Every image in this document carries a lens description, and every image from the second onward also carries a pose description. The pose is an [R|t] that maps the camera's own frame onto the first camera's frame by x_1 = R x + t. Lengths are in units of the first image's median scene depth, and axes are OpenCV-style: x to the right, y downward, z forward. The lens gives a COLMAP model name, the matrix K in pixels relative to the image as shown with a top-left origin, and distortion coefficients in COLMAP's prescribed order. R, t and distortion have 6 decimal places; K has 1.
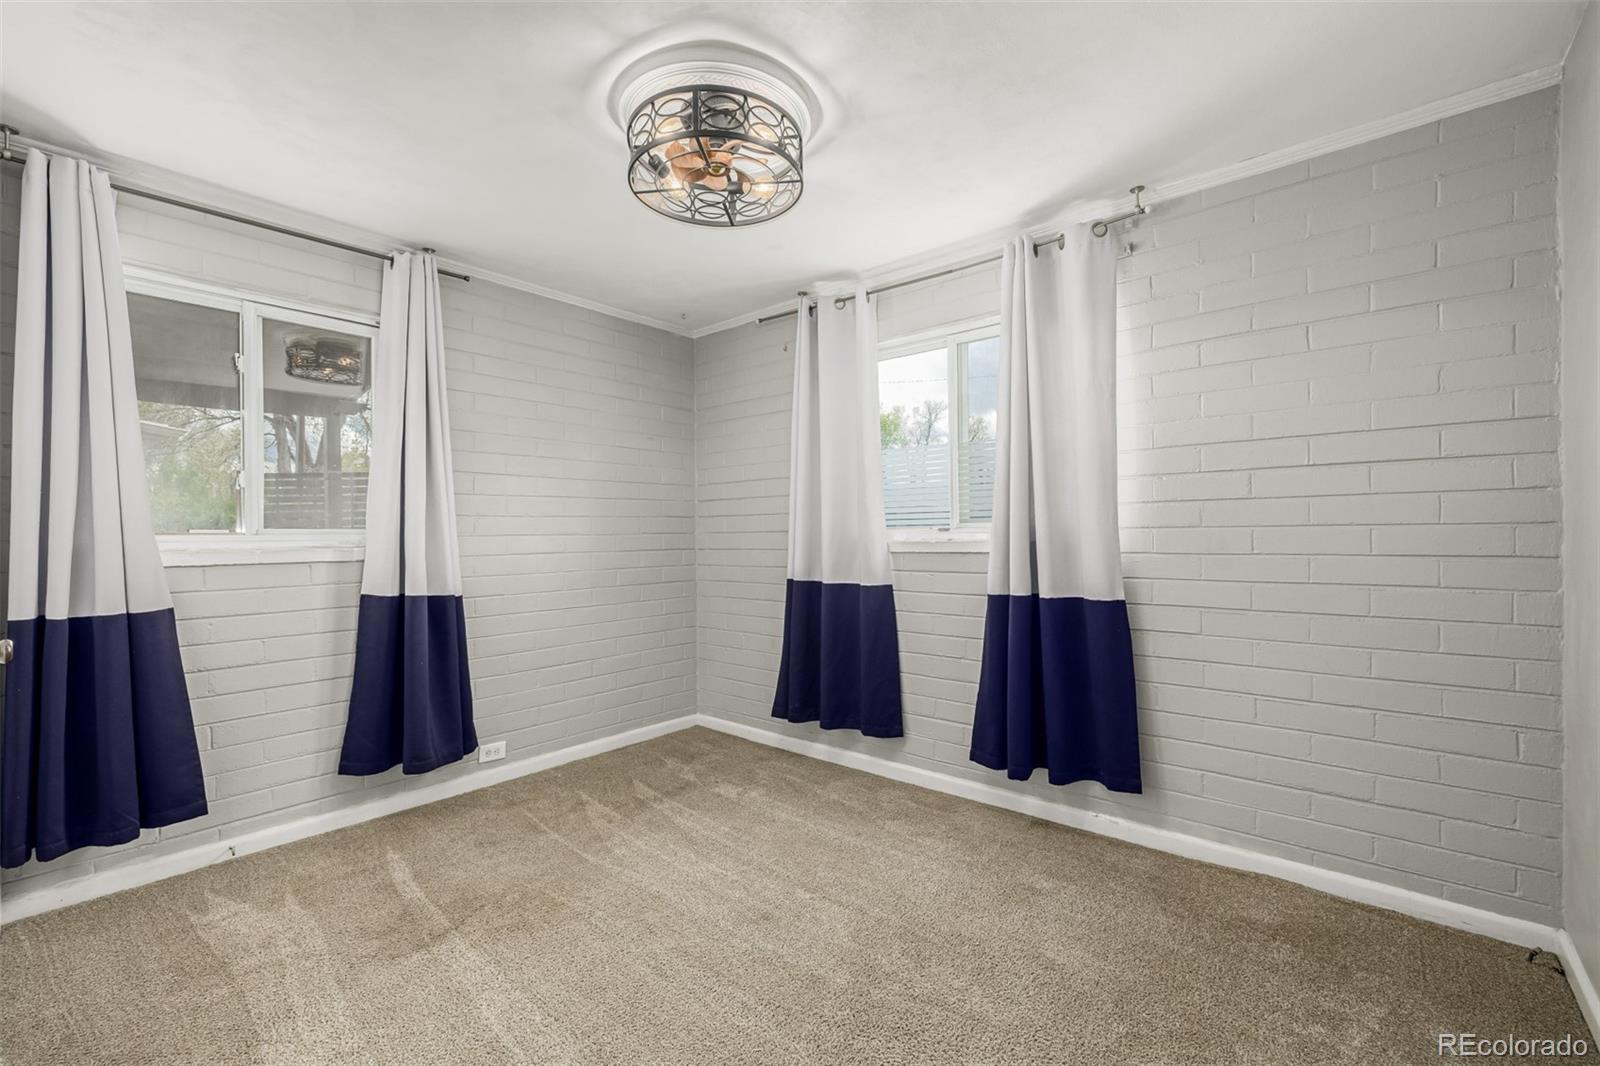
lens RADIAL K [[678.2, 0, 803.0], [0, 678.2, 535.0], [0, 0, 1]] dist [0.001207, -0.000155]
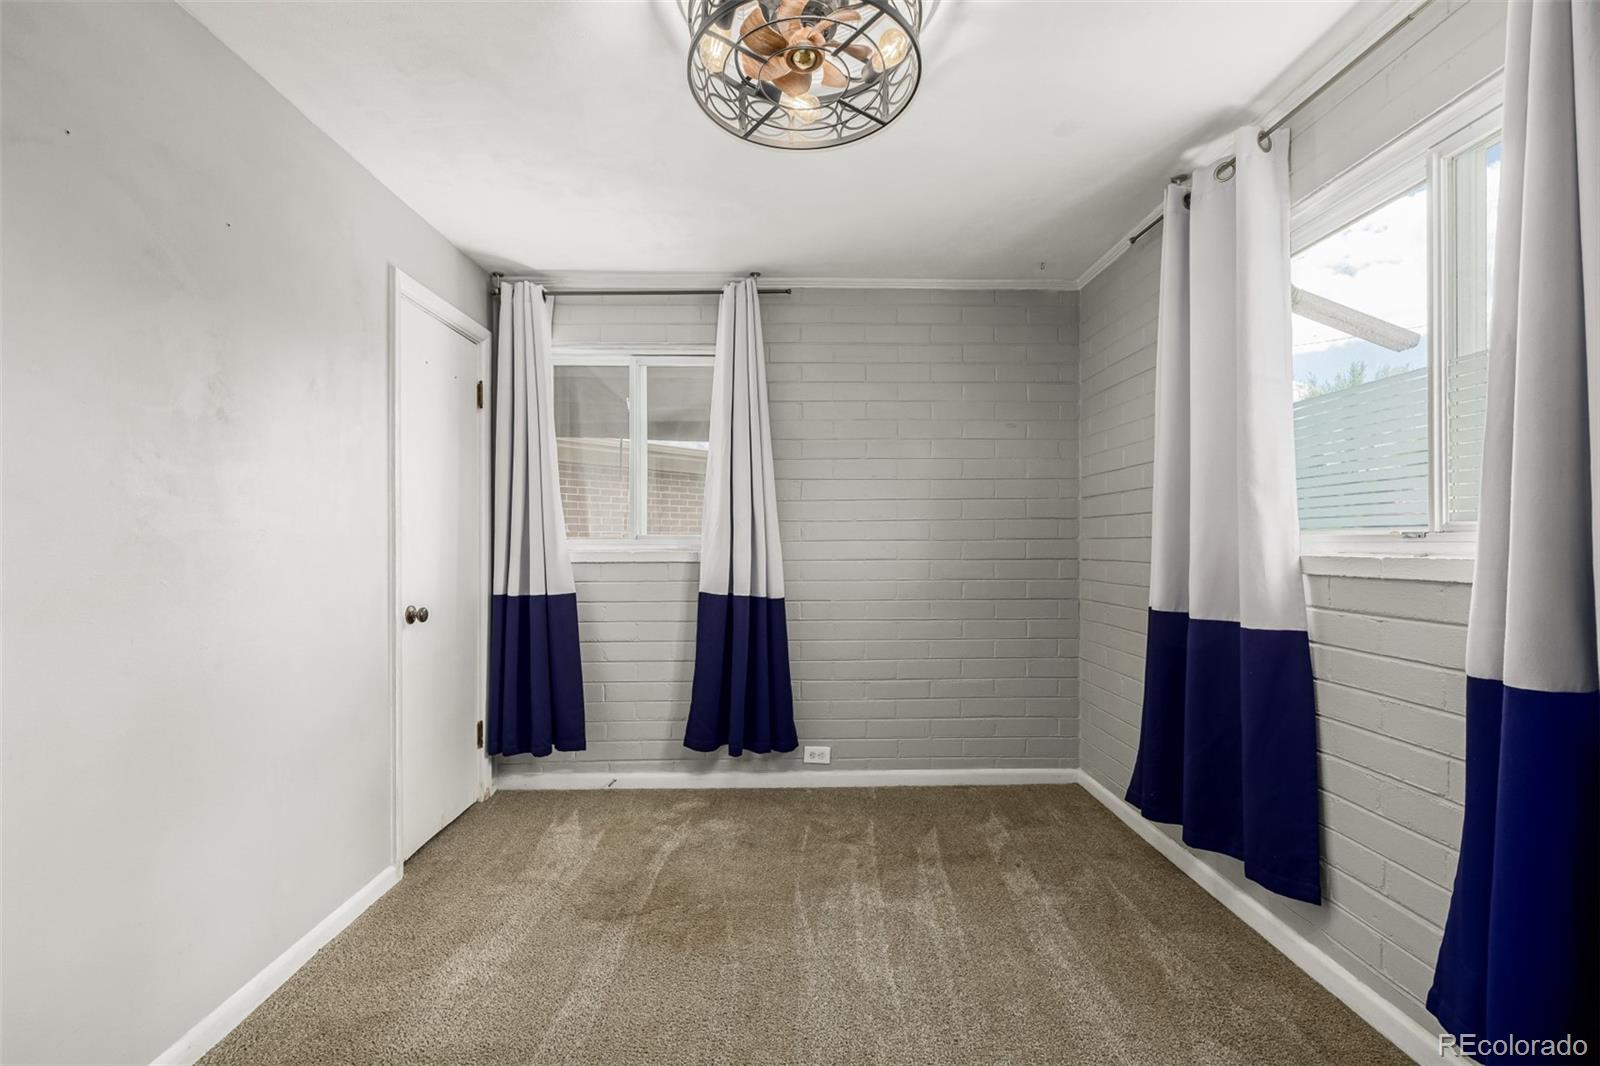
lens RADIAL K [[678.7, 0, 801.7], [0, 678.7, 544.1], [0, 0, 1]] dist [-0.001384, 0.000069]
pose [[0.667036, 0.010463, -0.744952, 0.300692], [-0.004122, 0.999938, 0.010353, -0.004952], [0.745014, -0.003835, 0.667038, 0.337115]]
